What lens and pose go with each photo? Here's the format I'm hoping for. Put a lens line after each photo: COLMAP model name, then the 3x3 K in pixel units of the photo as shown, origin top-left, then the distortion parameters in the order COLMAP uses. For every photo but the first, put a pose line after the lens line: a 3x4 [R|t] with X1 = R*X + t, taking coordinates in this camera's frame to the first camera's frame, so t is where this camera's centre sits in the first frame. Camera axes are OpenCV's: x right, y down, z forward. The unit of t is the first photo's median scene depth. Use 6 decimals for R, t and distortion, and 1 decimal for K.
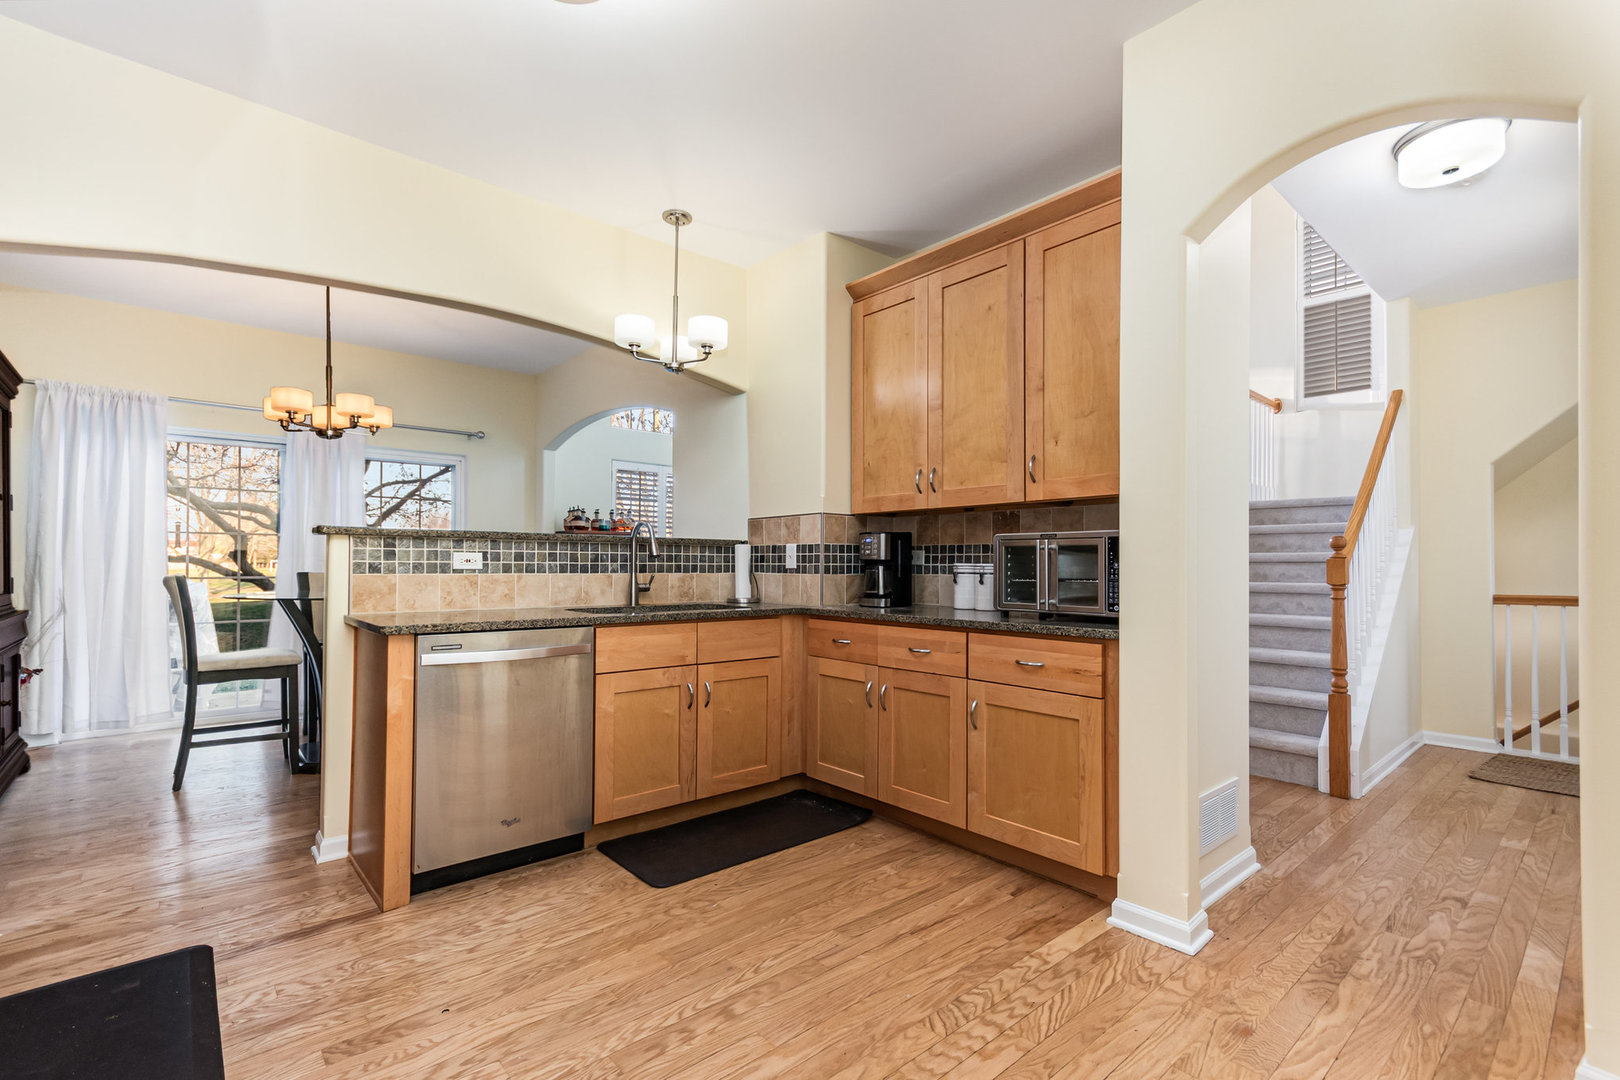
lens RADIAL K [[716.2, 0, 813.7], [0, 716.2, 559.9], [0, 0, 1]] dist [0.009549, -0.000102]
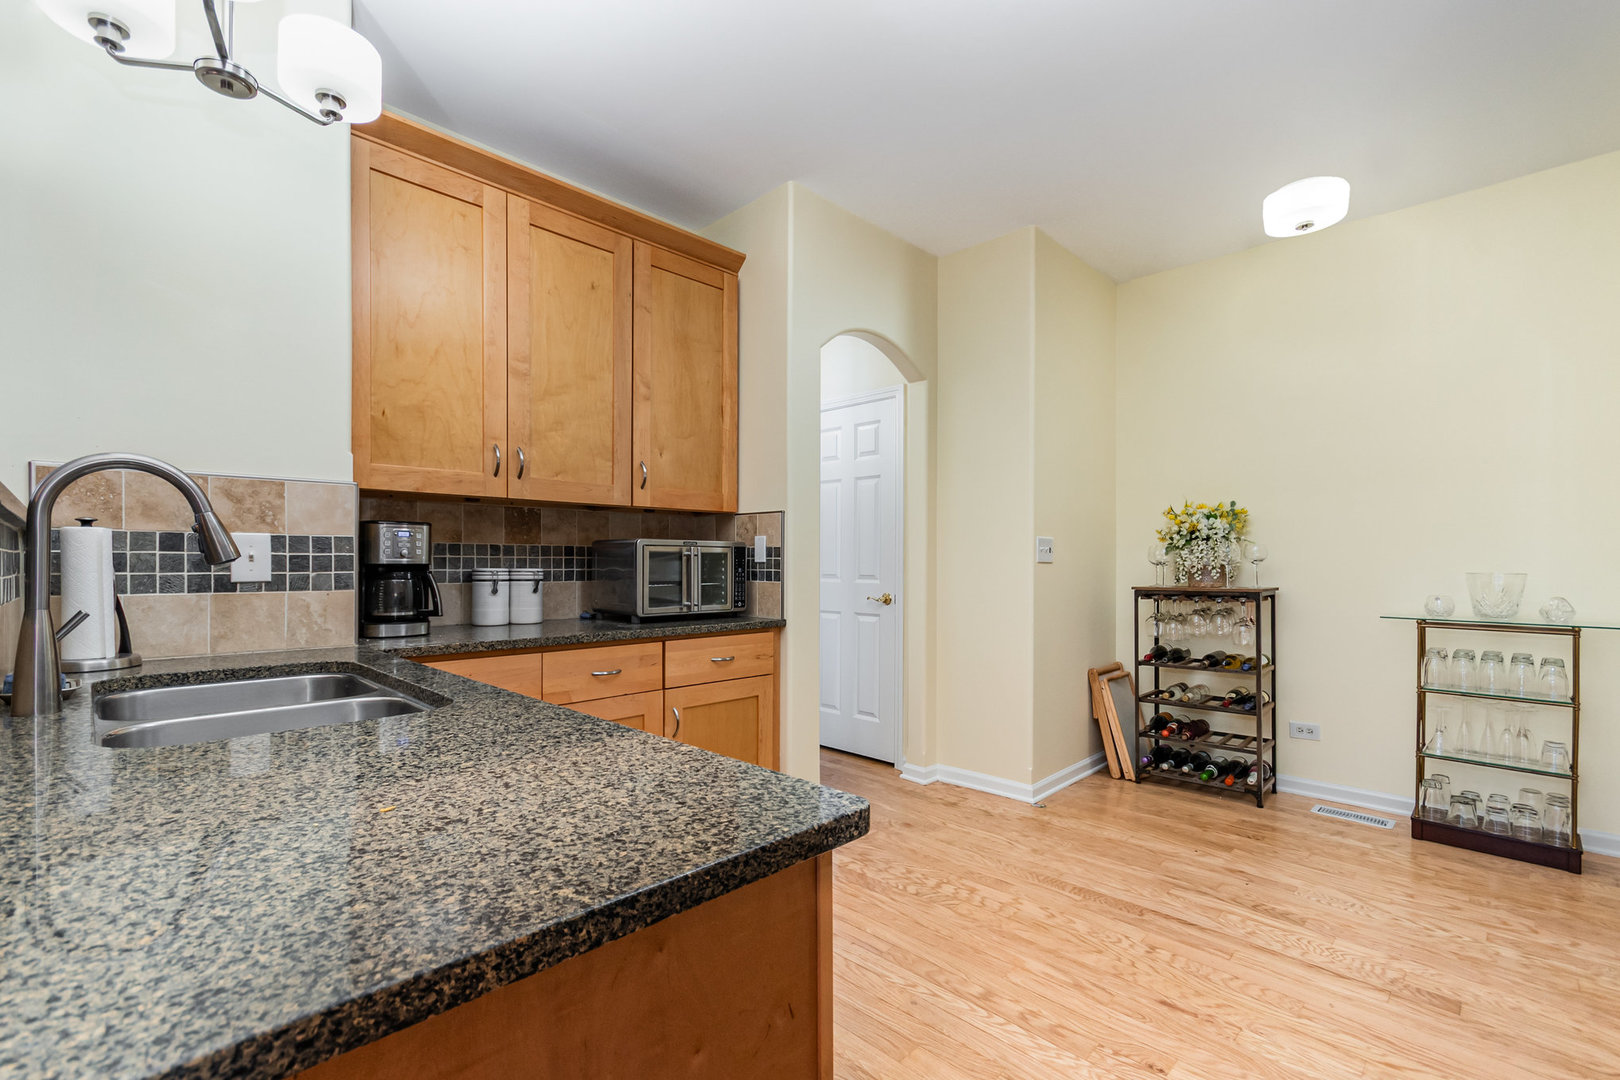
lens RADIAL K [[716.2, 0, 813.7], [0, 716.2, 559.9], [0, 0, 1]] dist [0.009549, -0.000102]
pose [[-0.078976, -0.001490, 0.996875, -0.393812], [-0.010722, 0.999942, 0.000645, -0.005637], [-0.996819, -0.010637, -0.078987, 0.455125]]
